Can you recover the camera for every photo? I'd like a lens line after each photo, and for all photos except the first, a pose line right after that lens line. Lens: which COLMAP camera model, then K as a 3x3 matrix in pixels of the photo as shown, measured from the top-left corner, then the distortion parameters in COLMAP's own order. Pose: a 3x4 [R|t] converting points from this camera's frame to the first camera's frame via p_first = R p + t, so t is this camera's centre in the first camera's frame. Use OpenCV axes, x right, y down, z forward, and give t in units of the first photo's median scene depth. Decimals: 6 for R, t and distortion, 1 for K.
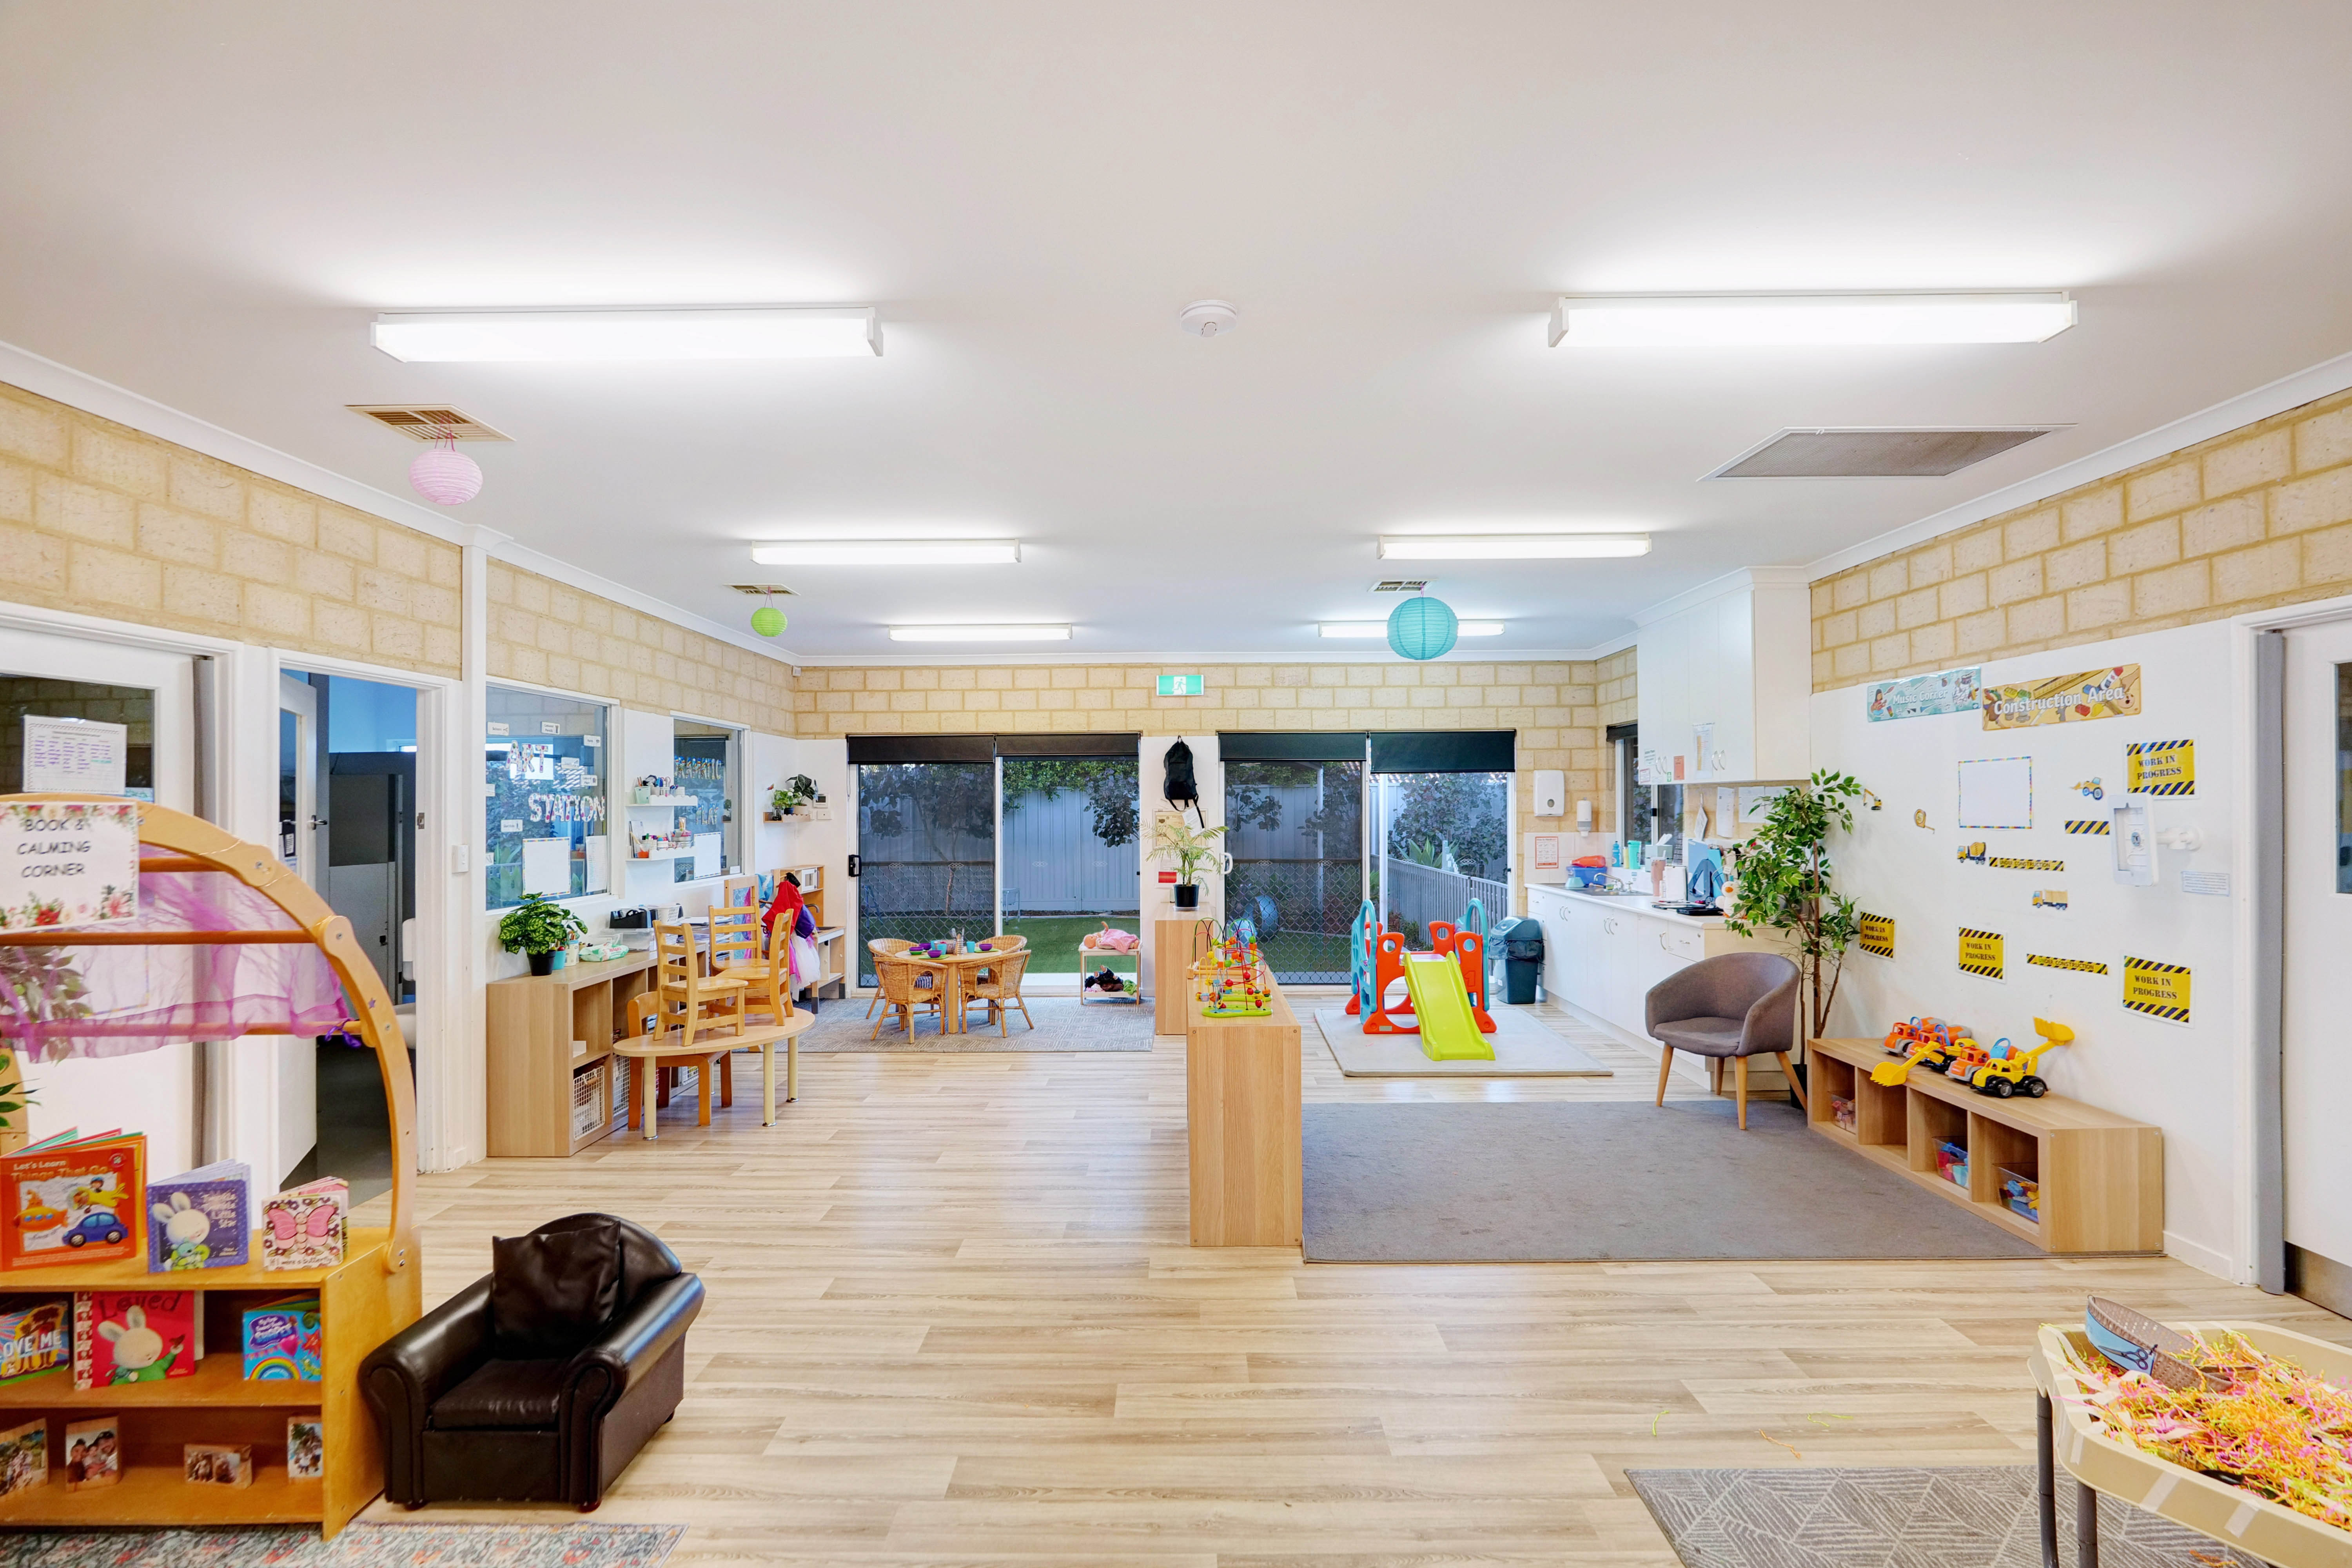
lens RADIAL K [[1116.2, 0, 1180.1], [0, 1116.2, 780.3], [0, 0, 1]] dist [-0.017789, 0.003489]
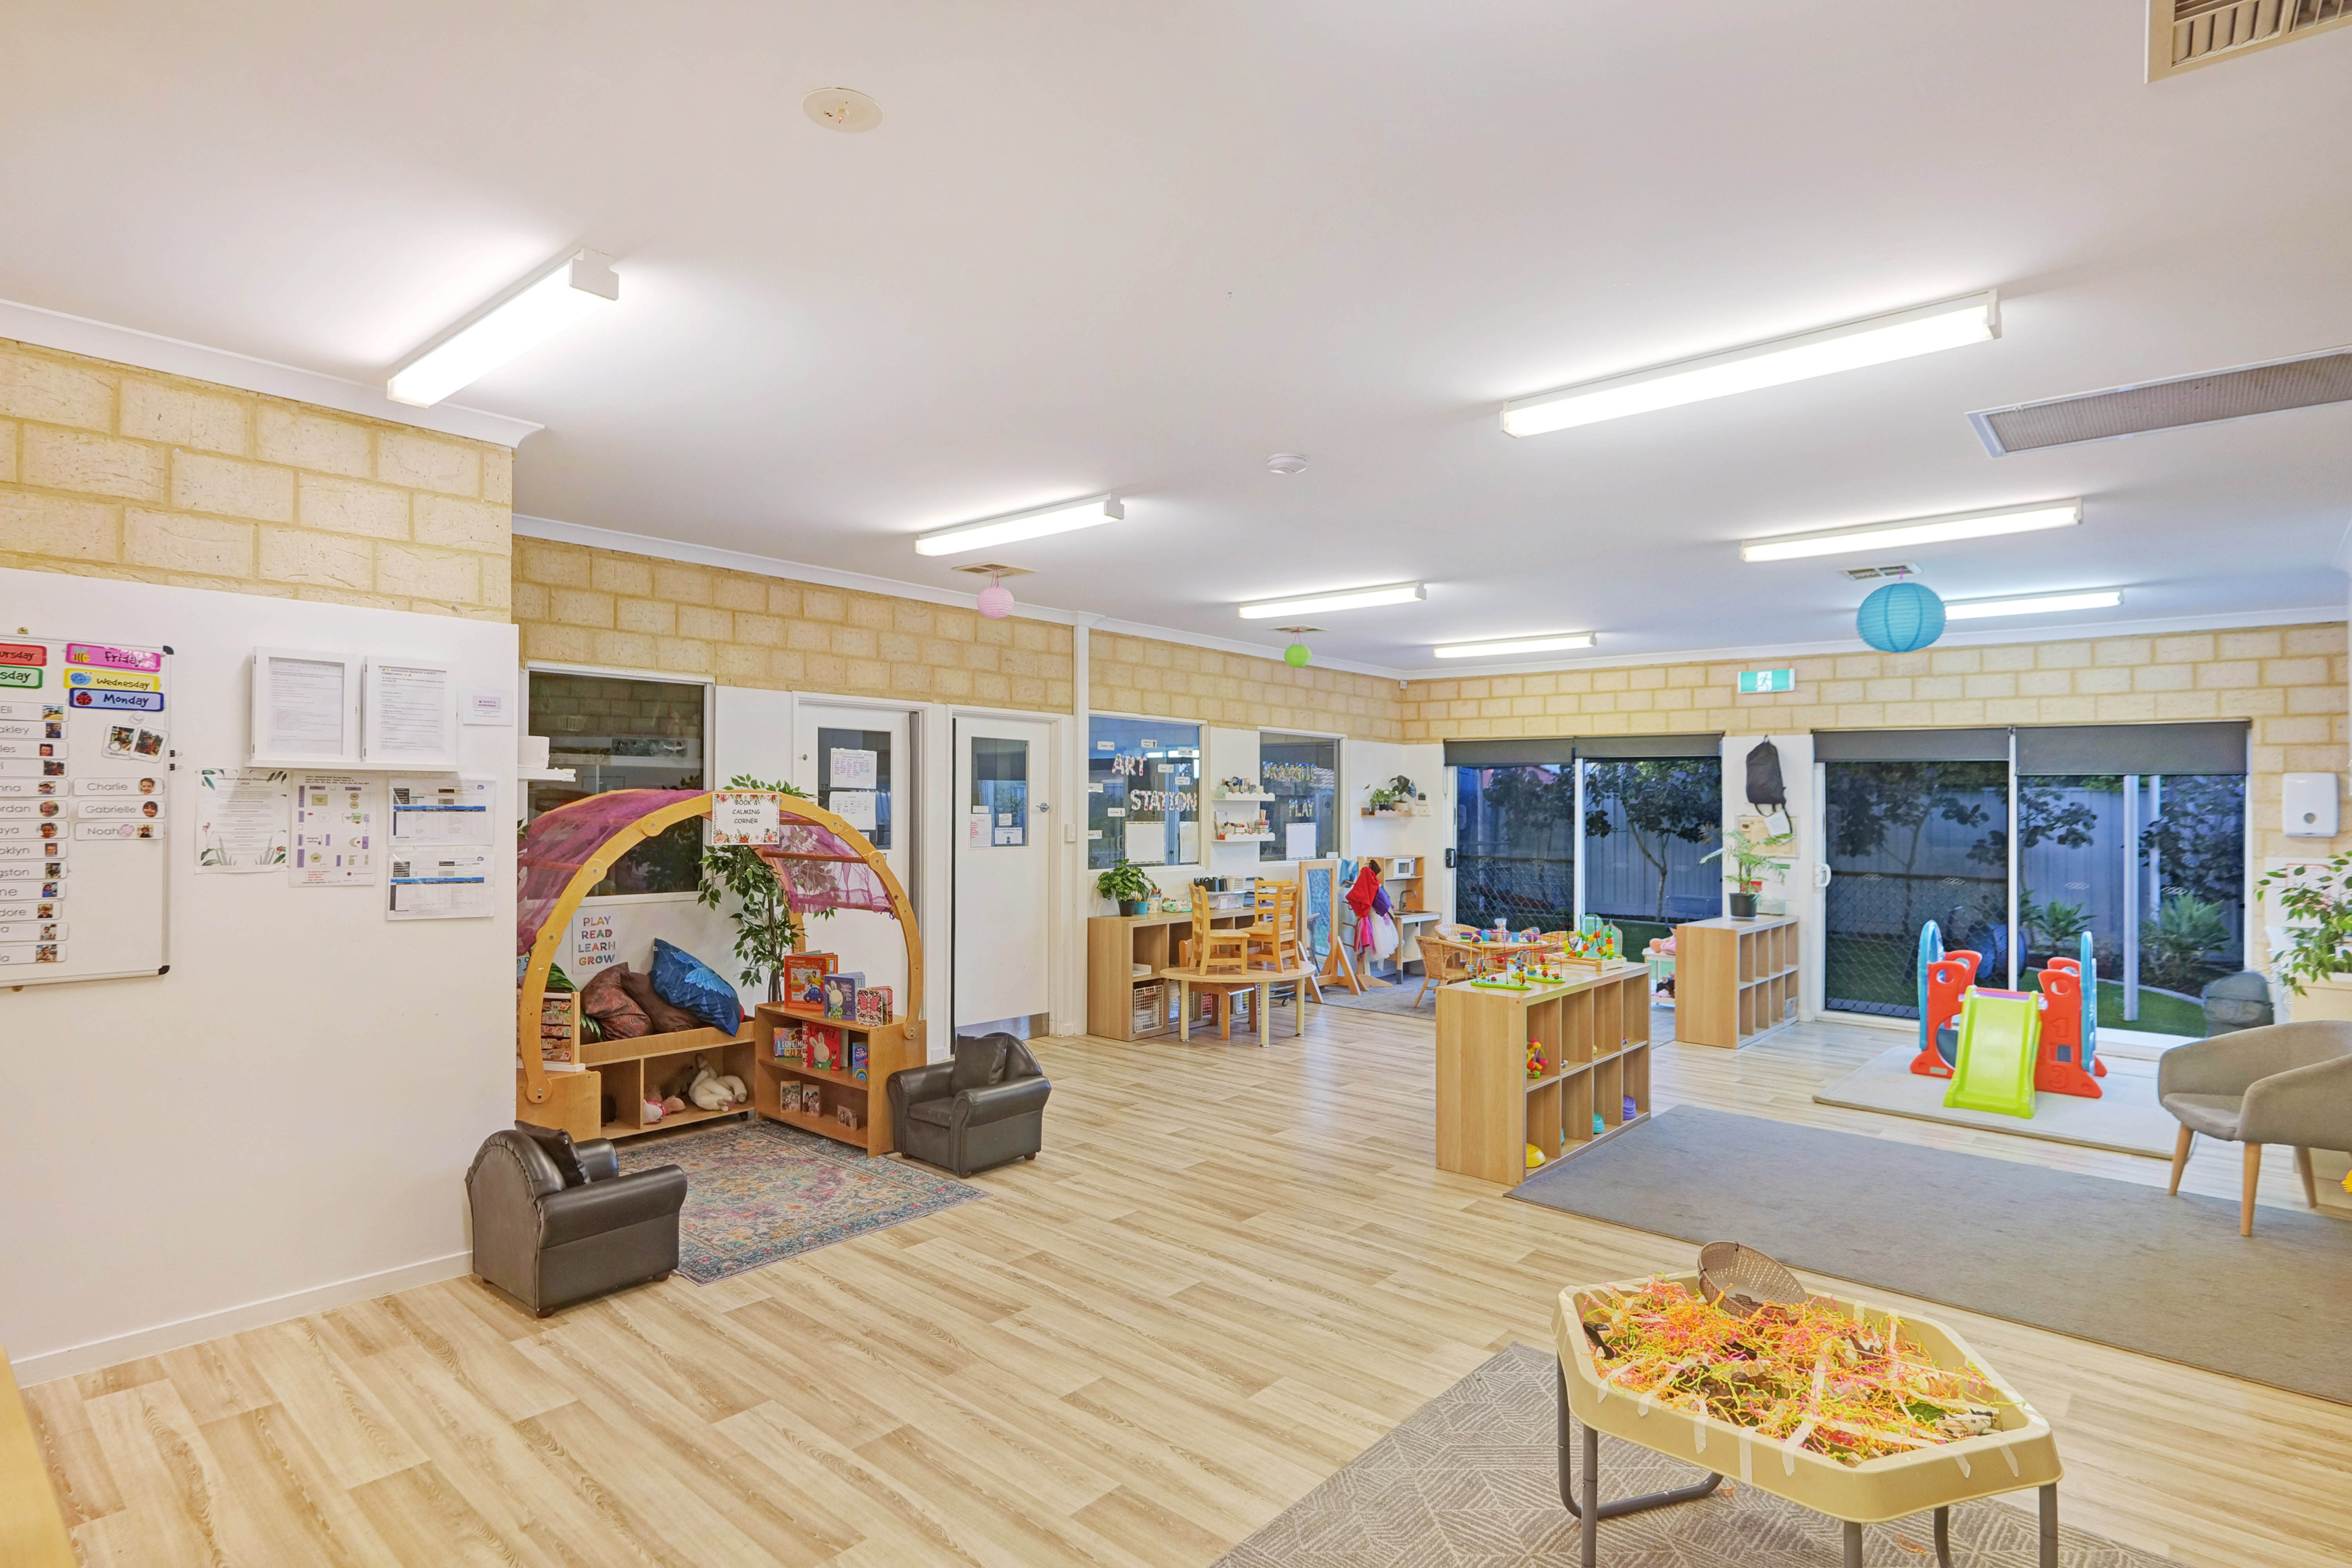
lens RADIAL K [[1208.9, 0, 1184.6], [0, 1208.9, 786.2], [0, 0, 1]] dist [-0.006857, 0.001632]
pose [[0.757405, 0.009451, -0.652876, 0.520773], [-0.004426, 0.999947, 0.009341, -0.008521], [0.652930, -0.004185, 0.757407, -0.142517]]
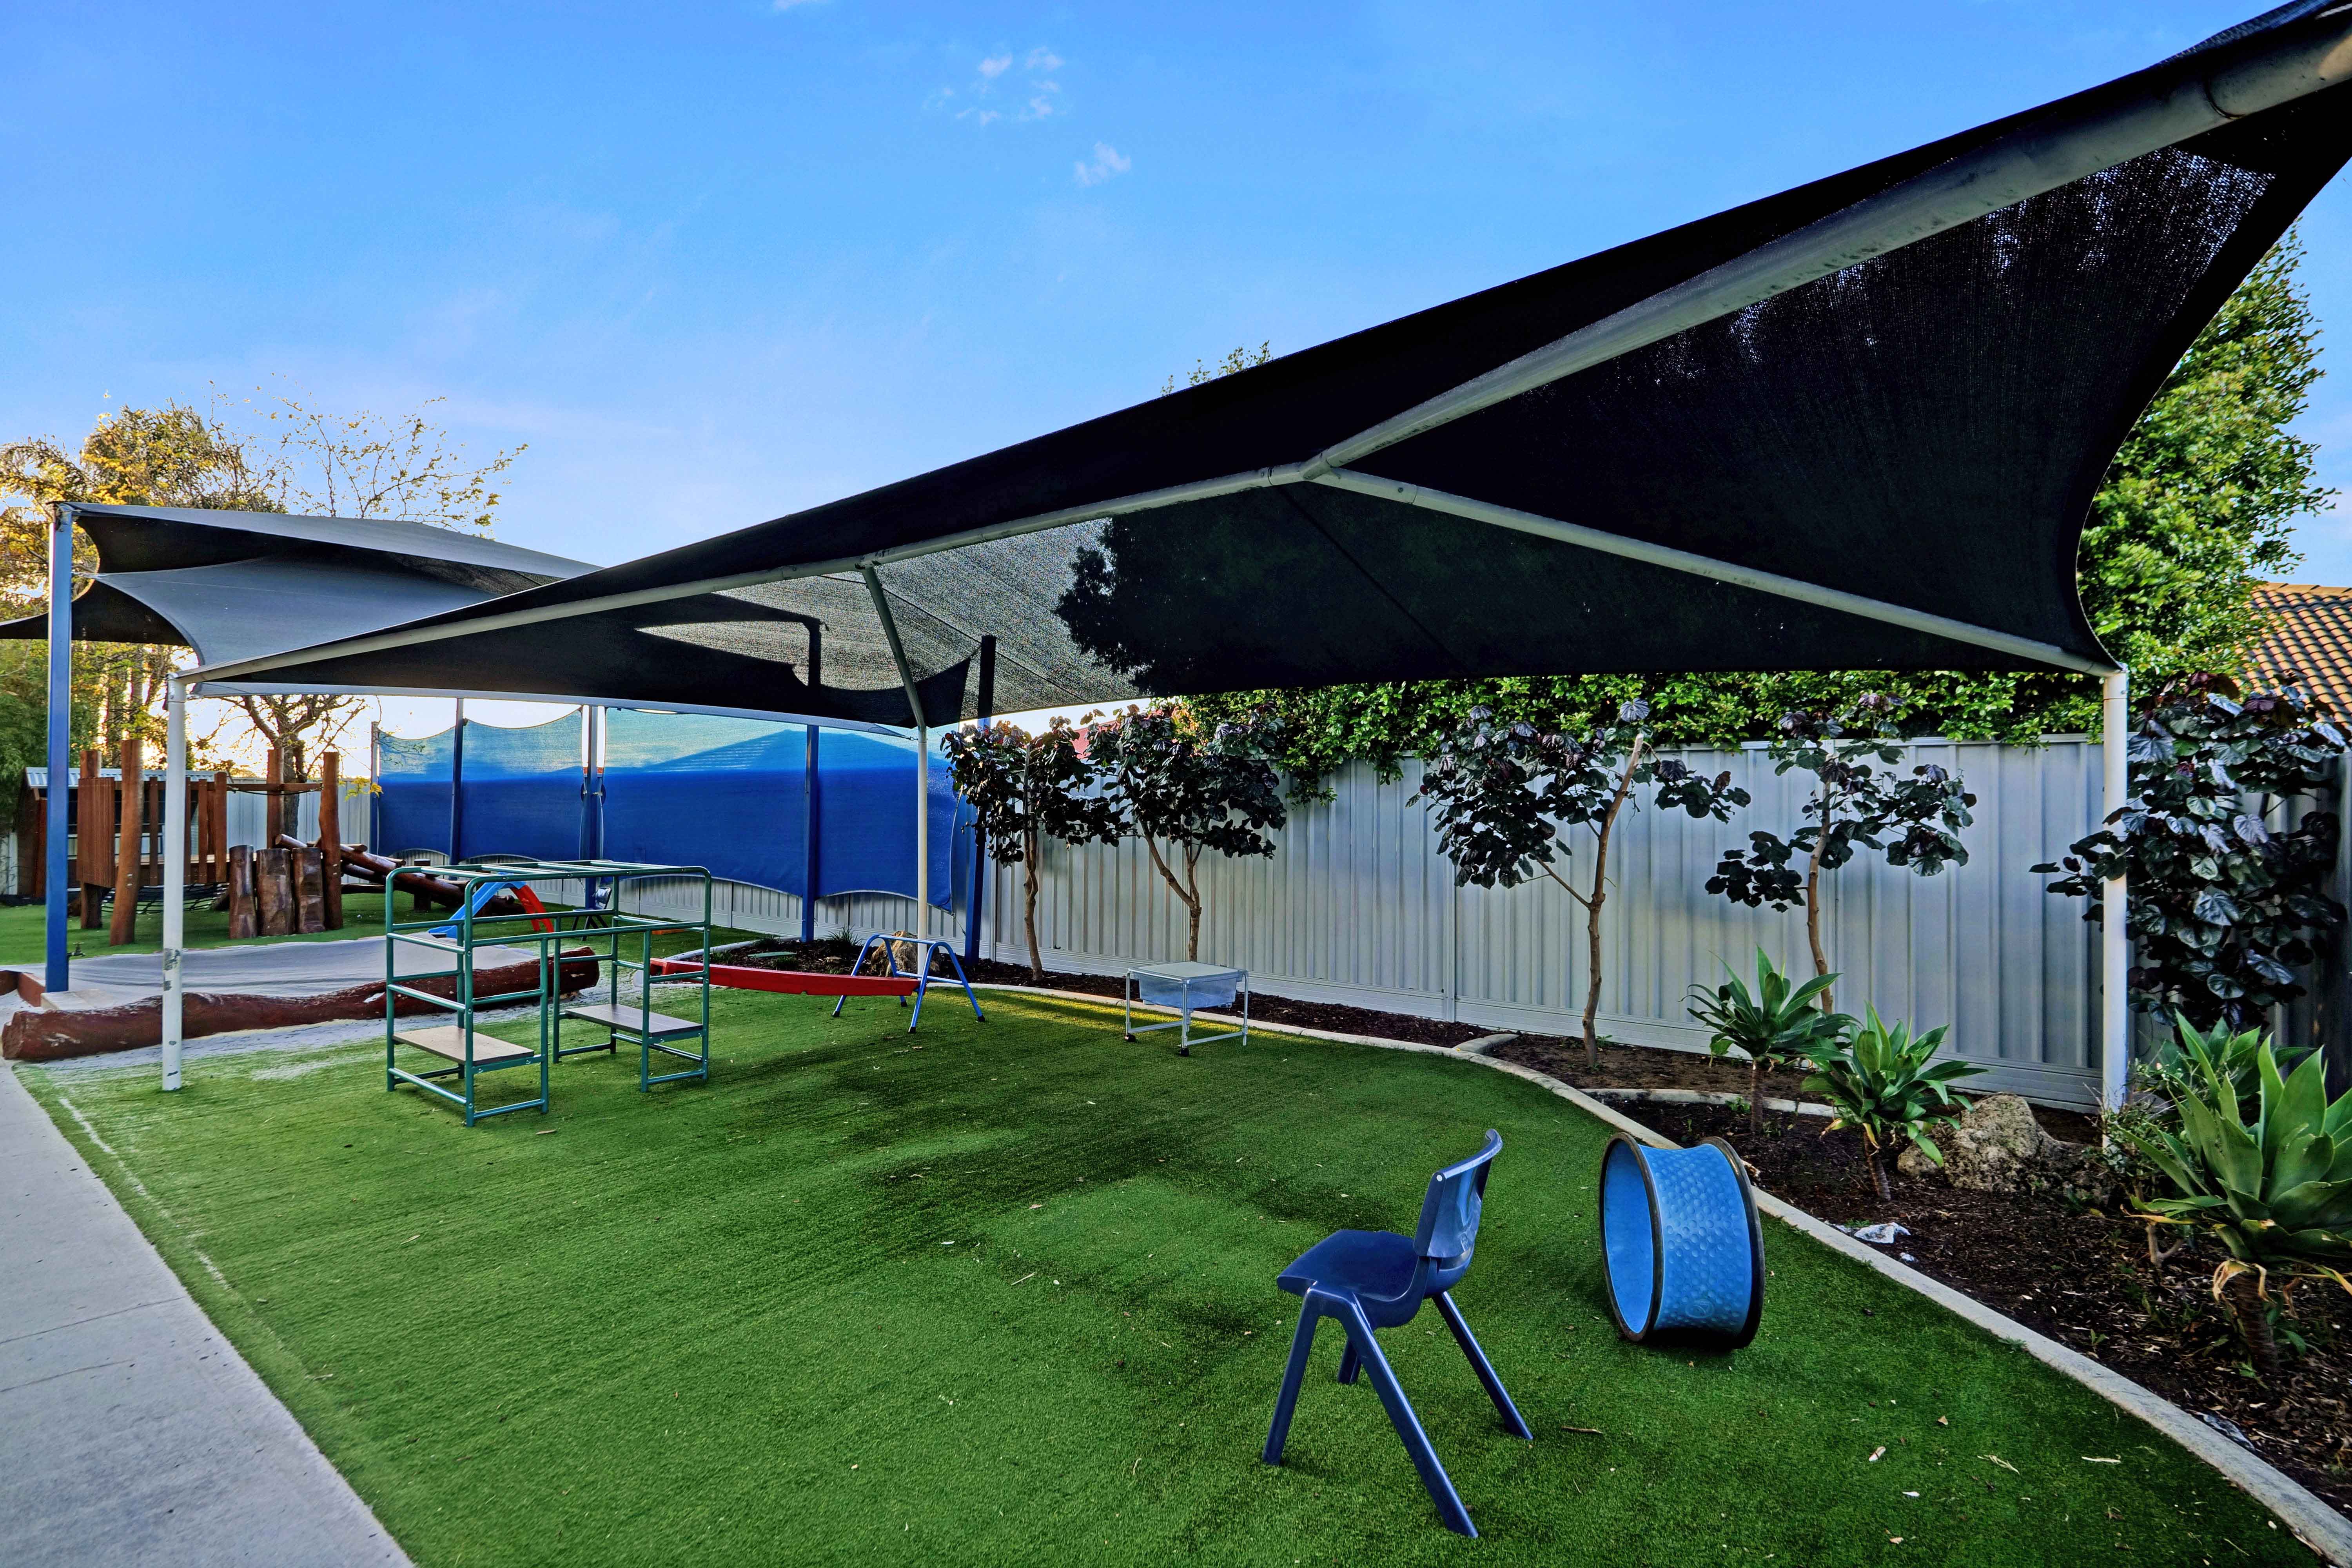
lens RADIAL K [[1116.2, 0, 1187.6], [0, 1116.2, 782.0], [0, 0, 1]] dist [-0.017789, 0.003489]
pose [[0.793661, 0.004128, -0.608346, 0.351240], [0.001557, 0.999960, 0.008816, 0.049817], [0.608358, -0.007945, 0.793623, 1.950235]]
